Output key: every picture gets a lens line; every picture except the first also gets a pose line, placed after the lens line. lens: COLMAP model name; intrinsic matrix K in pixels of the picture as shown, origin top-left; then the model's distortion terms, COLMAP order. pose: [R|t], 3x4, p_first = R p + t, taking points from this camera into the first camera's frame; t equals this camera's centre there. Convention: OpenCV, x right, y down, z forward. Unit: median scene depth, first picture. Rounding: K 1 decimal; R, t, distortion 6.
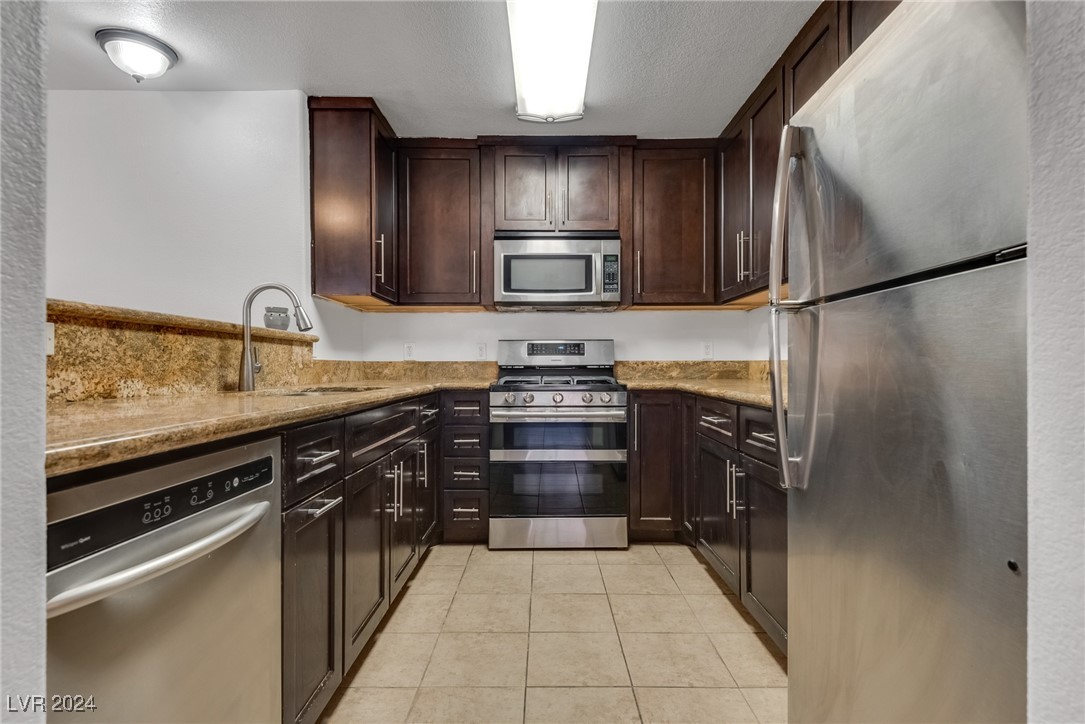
lens RADIAL K [[525.4, 0, 548.1], [0, 525.4, 363.2], [0, 0, 1]] dist [0.043161, -0.031532]
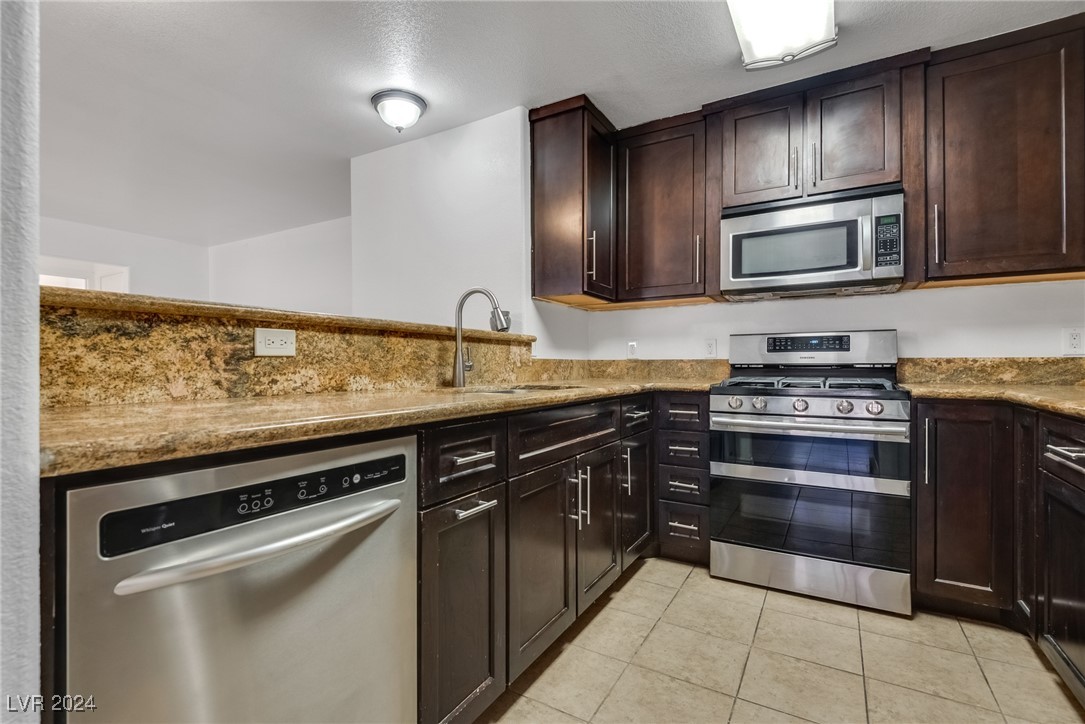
lens RADIAL K [[510.1, 0, 518.7], [0, 510.1, 361.4], [0, 0, 1]] dist [0.028558, -0.018537]
pose [[0.847704, -0.002011, -0.530465, 0.070165], [0.001899, 0.999998, -0.000756, -0.000172], [0.530466, -0.000367, 0.847706, 0.117222]]
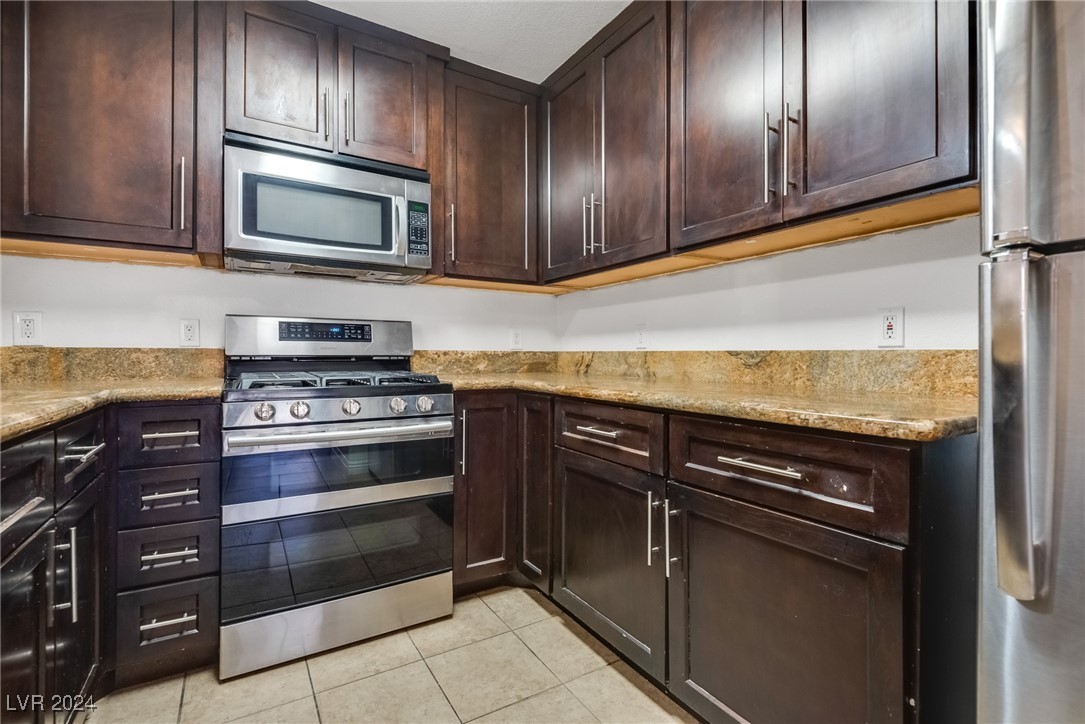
lens RADIAL K [[493.7, 0, 537.1], [0, 493.7, 355.7], [0, 0, 1]] dist [0.036921, -0.024023]
pose [[0.860997, 0.004389, 0.508591, -0.094125], [-0.006917, 0.999971, 0.003081, 0.000045], [-0.508563, -0.006170, 0.861002, 0.370792]]
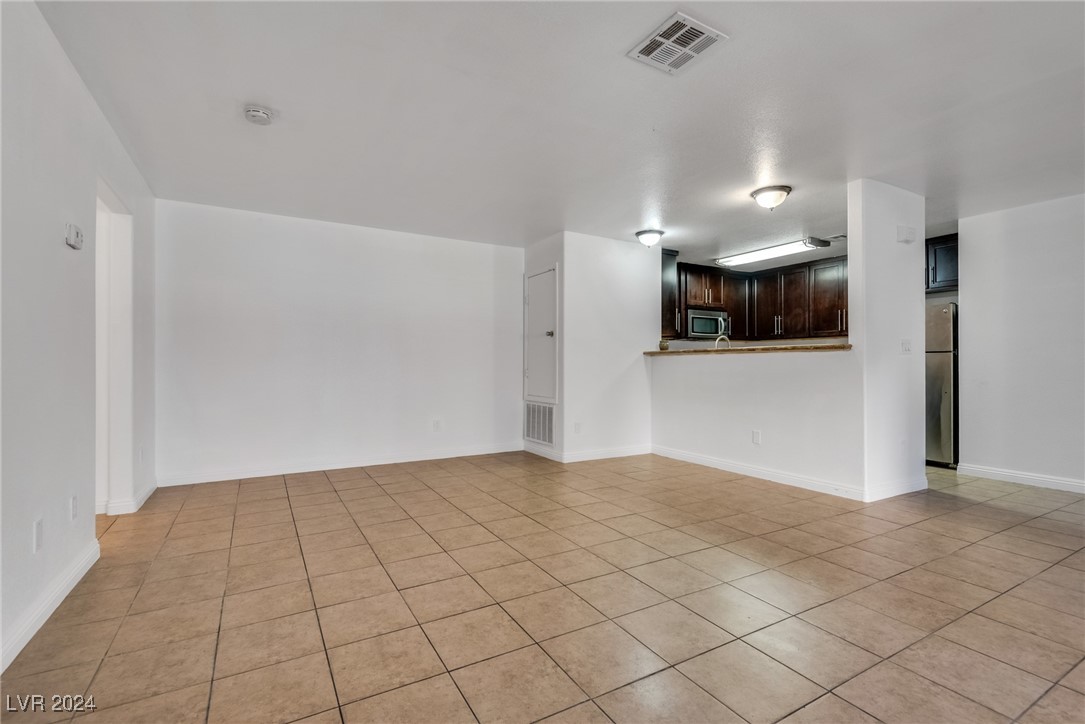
lens RADIAL K [[487.6, 0, 543.3], [0, 487.6, 357.7], [0, 0, 1]] dist [0.042200, -0.030100]
pose [[0.868916, 0.010533, 0.494847, -1.858240], [-0.006764, 0.999933, -0.009407, -0.004181], [-0.494913, 0.004827, 0.868929, -0.560949]]
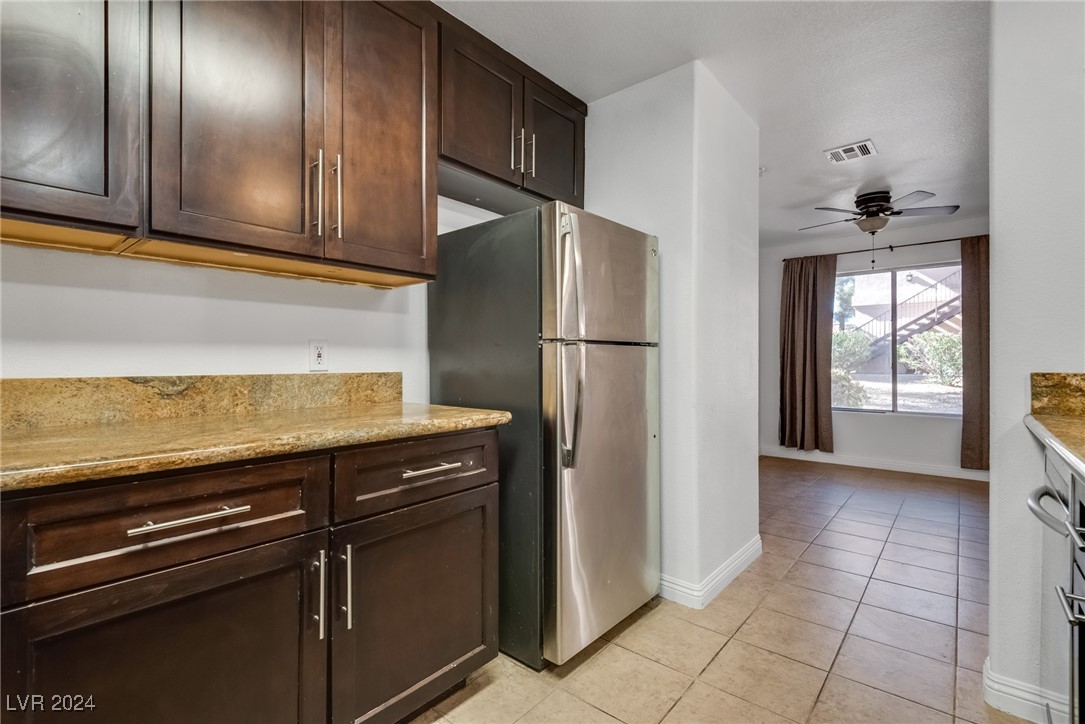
lens RADIAL K [[492.6, 0, 538.8], [0, 492.6, 361.5], [0, 0, 1]] dist [0.038379, -0.023341]
pose [[-0.754781, 0.000809, 0.655976, -0.154577], [-0.001872, 0.999993, -0.003387, -0.020564], [-0.655974, -0.003784, -0.754774, 0.926526]]
